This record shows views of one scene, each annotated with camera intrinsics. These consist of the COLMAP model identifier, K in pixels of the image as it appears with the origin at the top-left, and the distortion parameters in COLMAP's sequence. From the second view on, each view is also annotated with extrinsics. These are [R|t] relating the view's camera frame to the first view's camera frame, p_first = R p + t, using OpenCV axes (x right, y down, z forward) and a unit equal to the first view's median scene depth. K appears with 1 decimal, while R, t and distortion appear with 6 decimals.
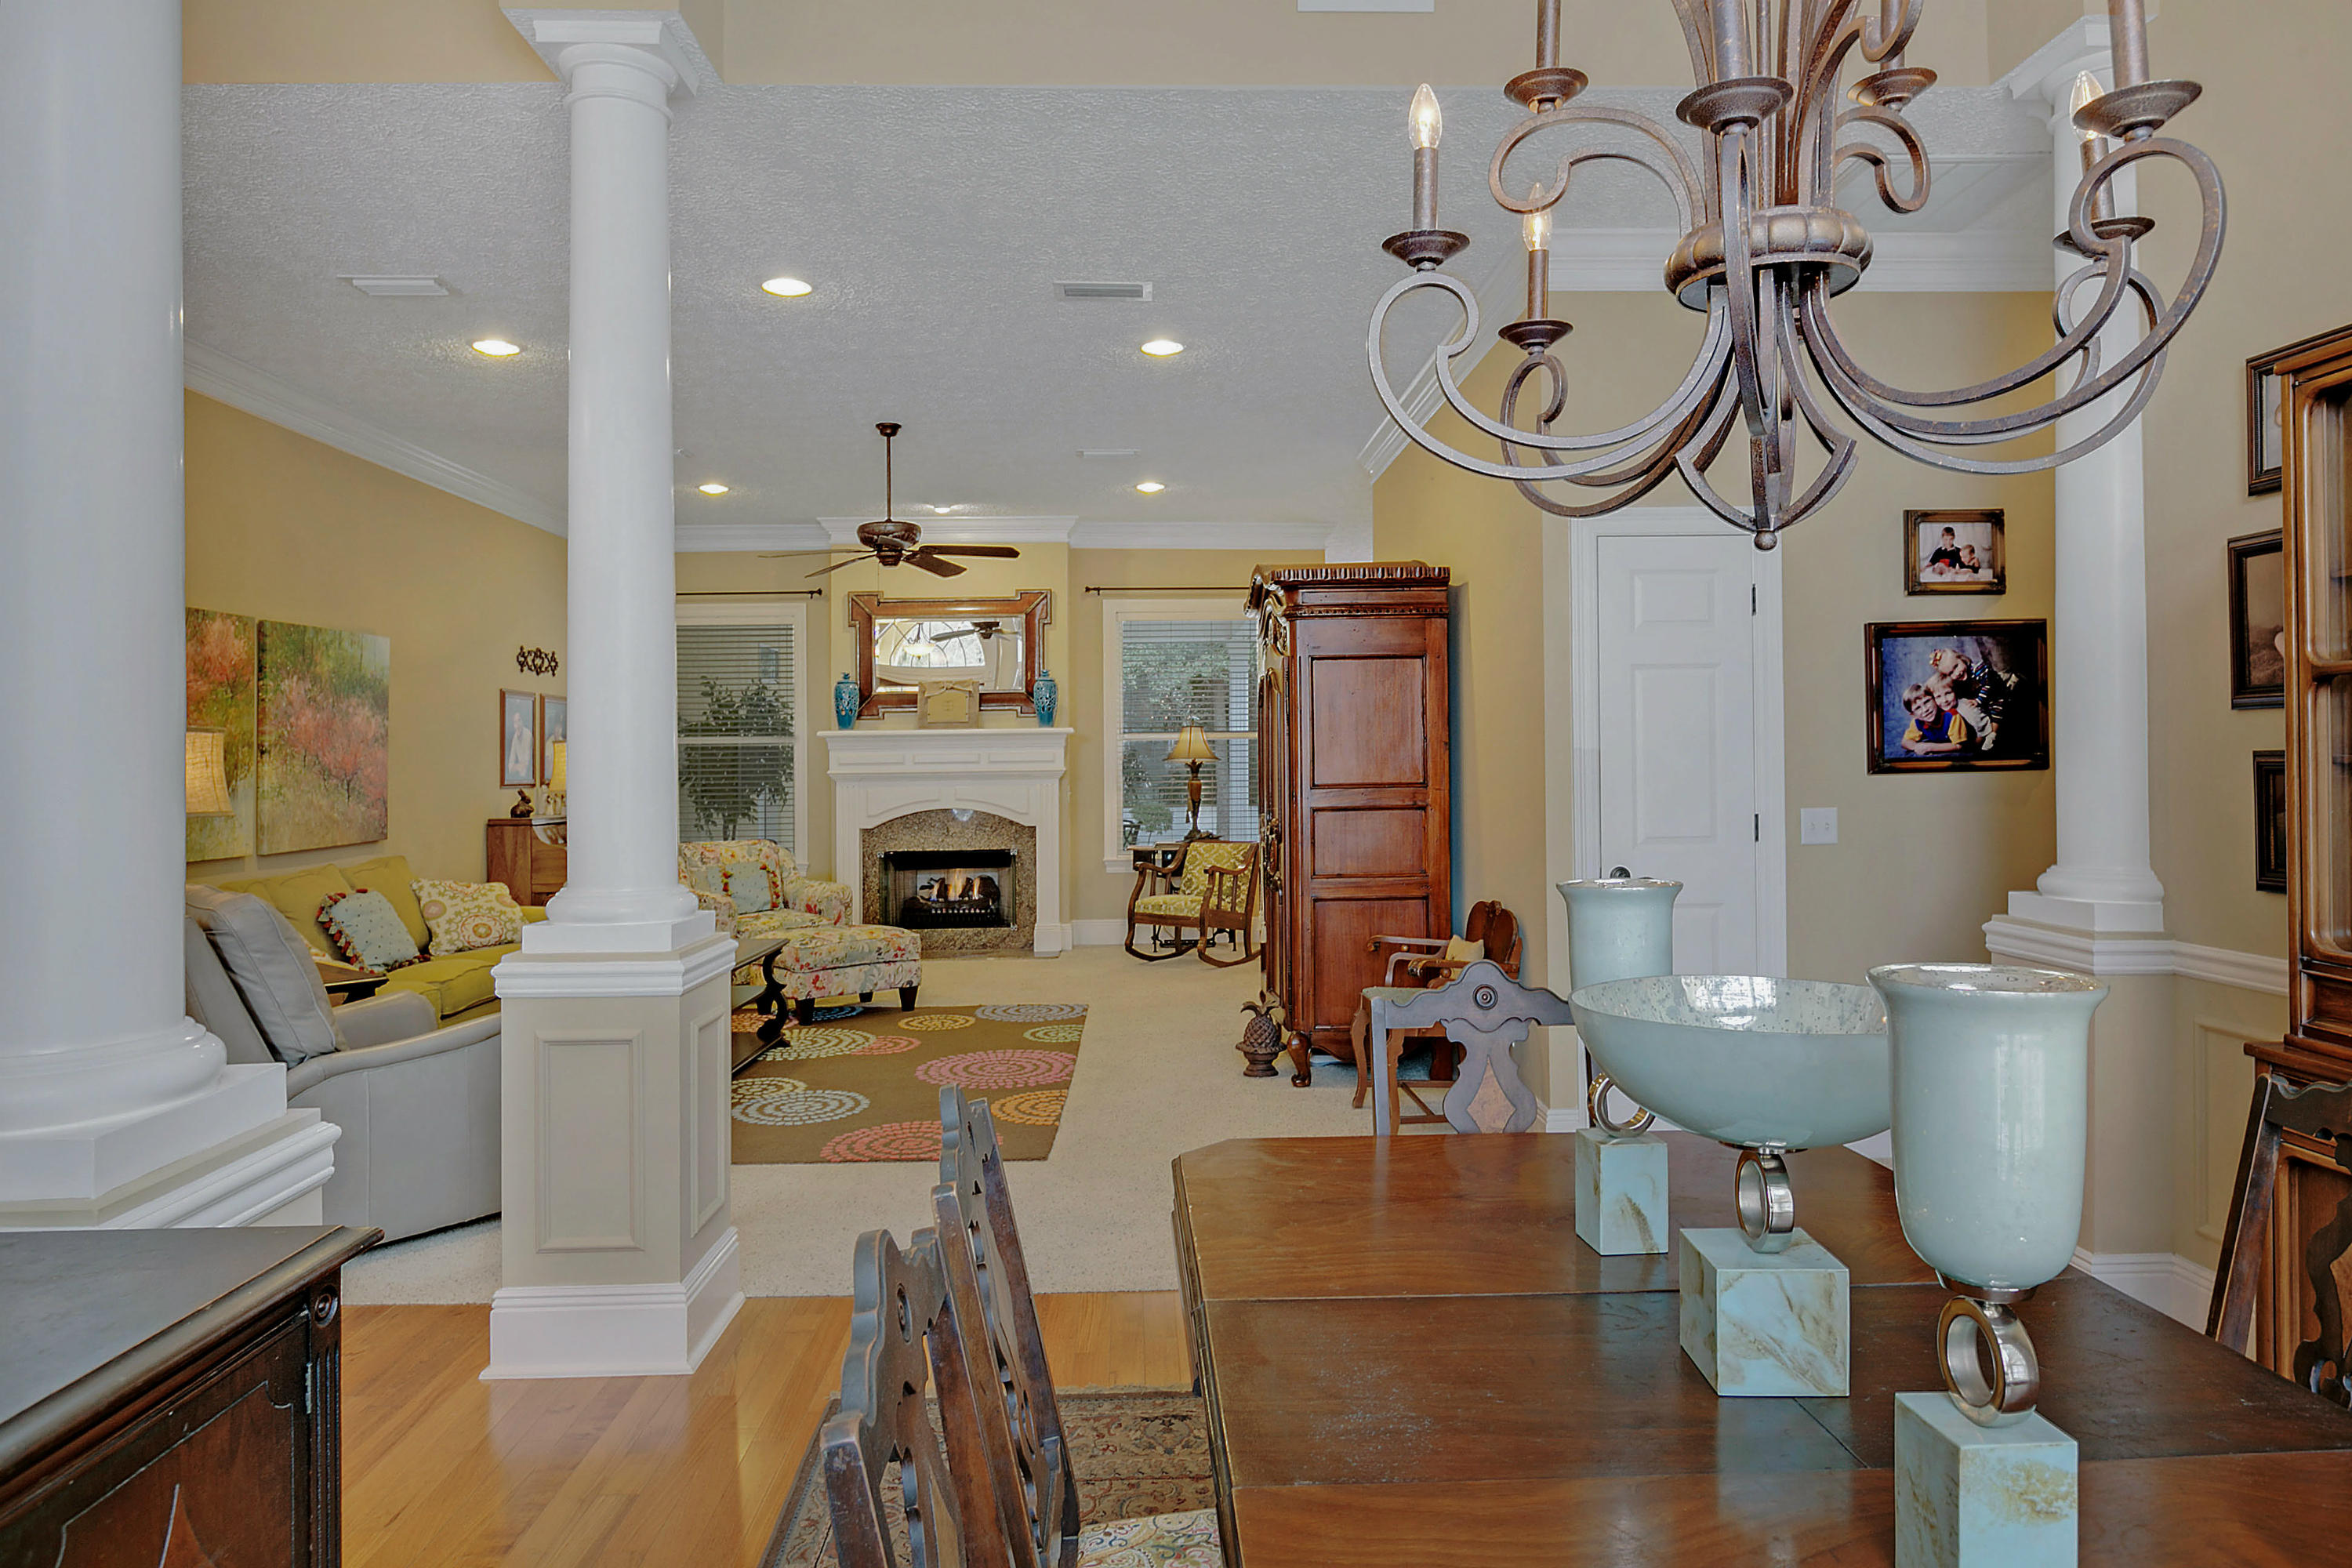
lens RADIAL K [[1497.6, 0, 1207.3], [0, 1497.6, 694.6], [0, 0, 1]] dist [0.001144, -0.022238]
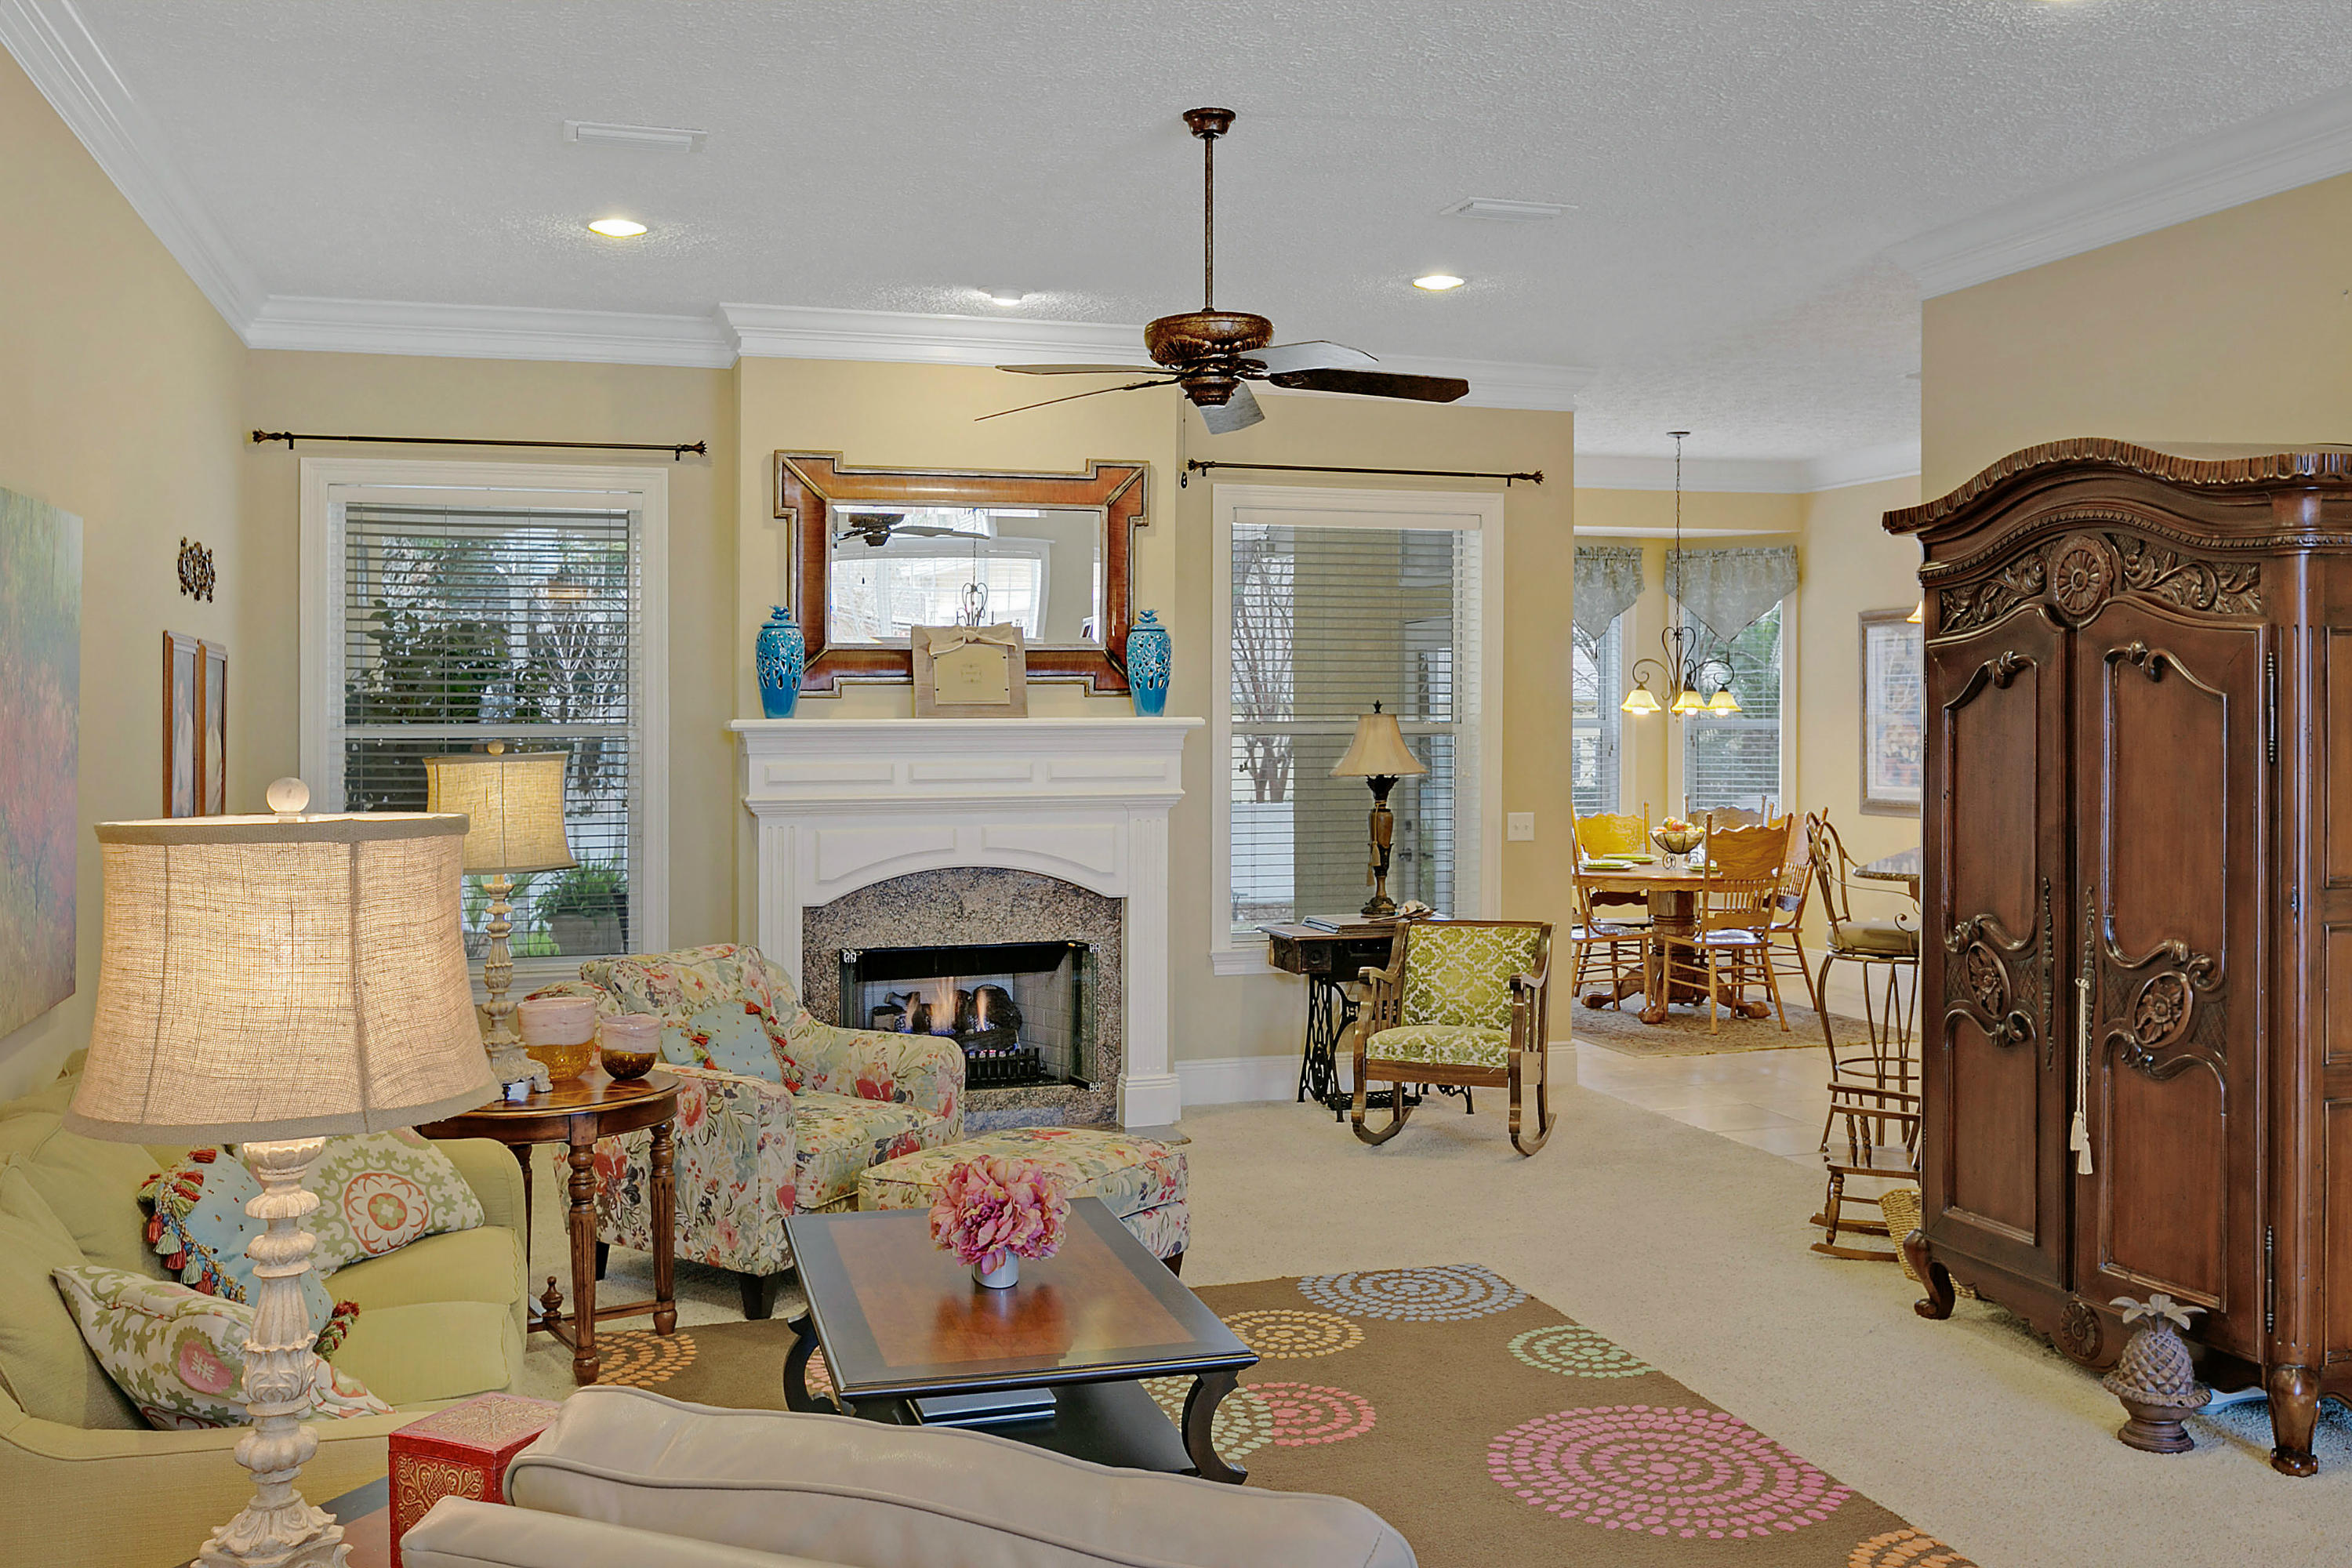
lens RADIAL K [[2126.9, 0, 1168.6], [0, 2126.9, 796.9], [0, 0, 1]] dist [-0.027742, 0.007187]
pose [[0.967389, 0.000279, 0.253295, -0.320659], [-0.020457, 0.996819, 0.077031, -0.008879], [-0.252468, -0.079701, 0.964317, 0.280406]]
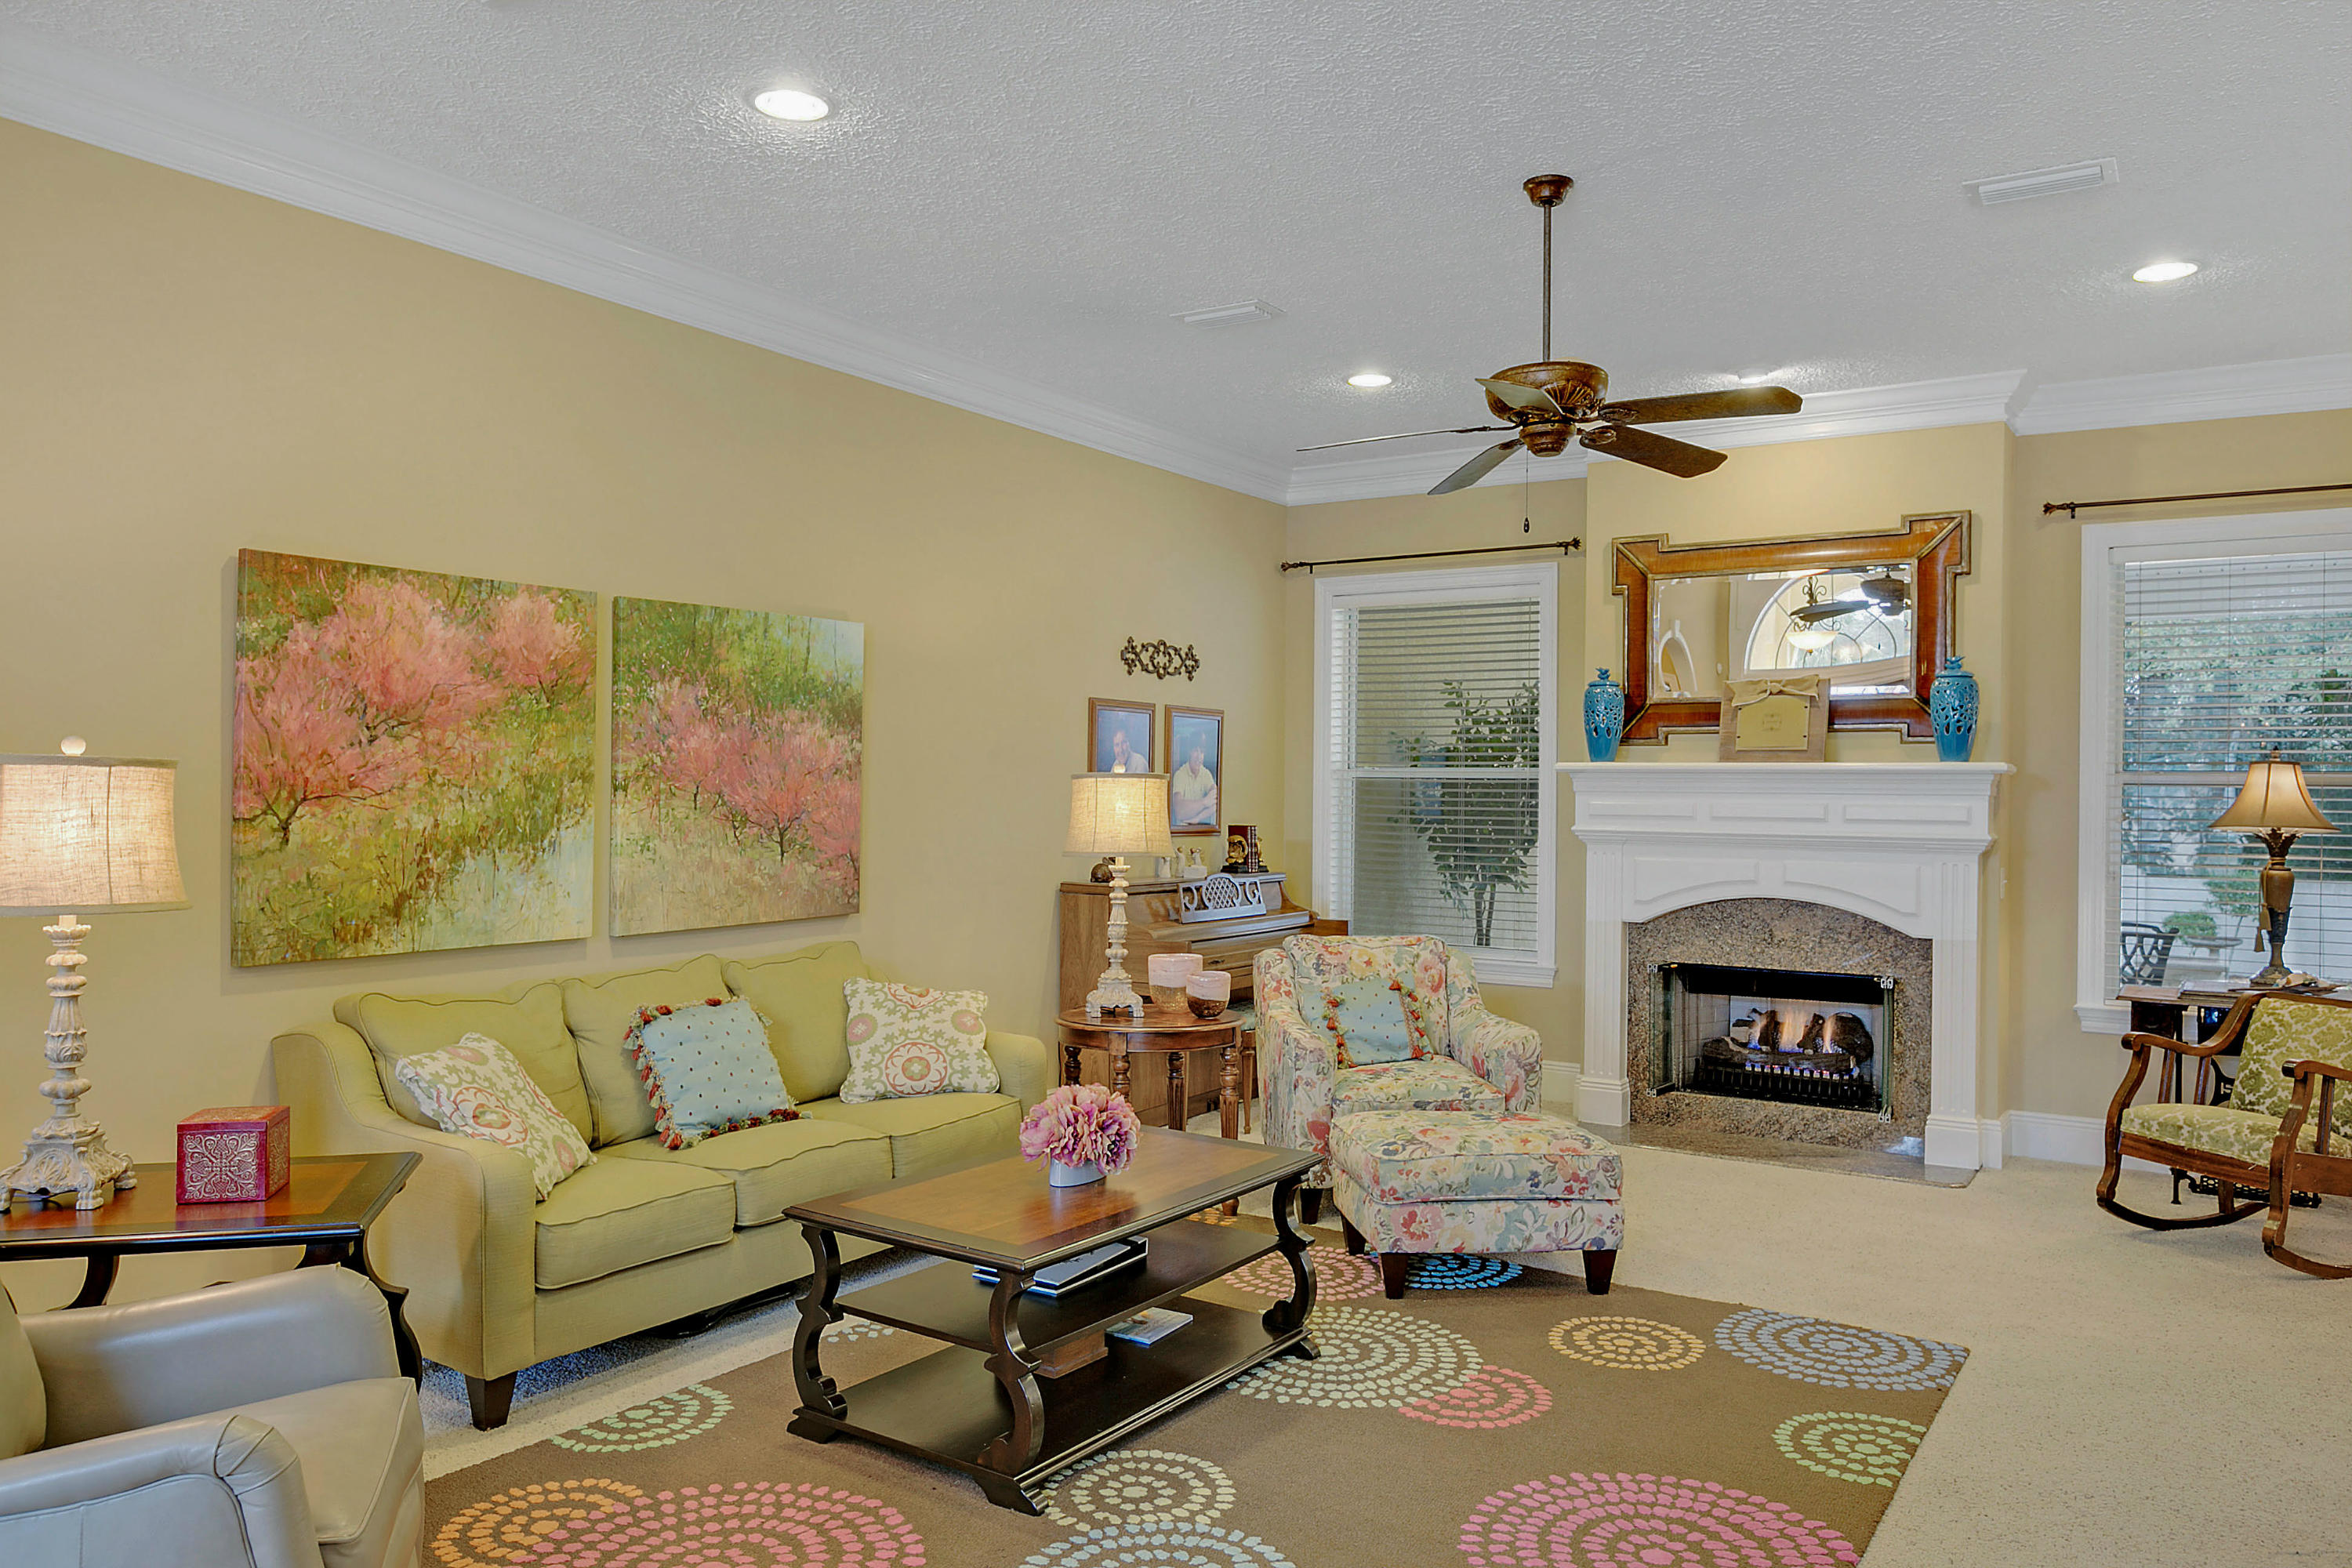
lens RADIAL K [[1655.0, 0, 1183.3], [0, 1655.0, 768.5], [0, 0, 1]] dist [-0.004752, 0.001635]
pose [[0.811308, 0.016561, -0.584385, 0.019135], [0.003577, 0.999439, 0.033289, 0.003479], [0.584609, -0.029098, 0.810793, 0.372866]]
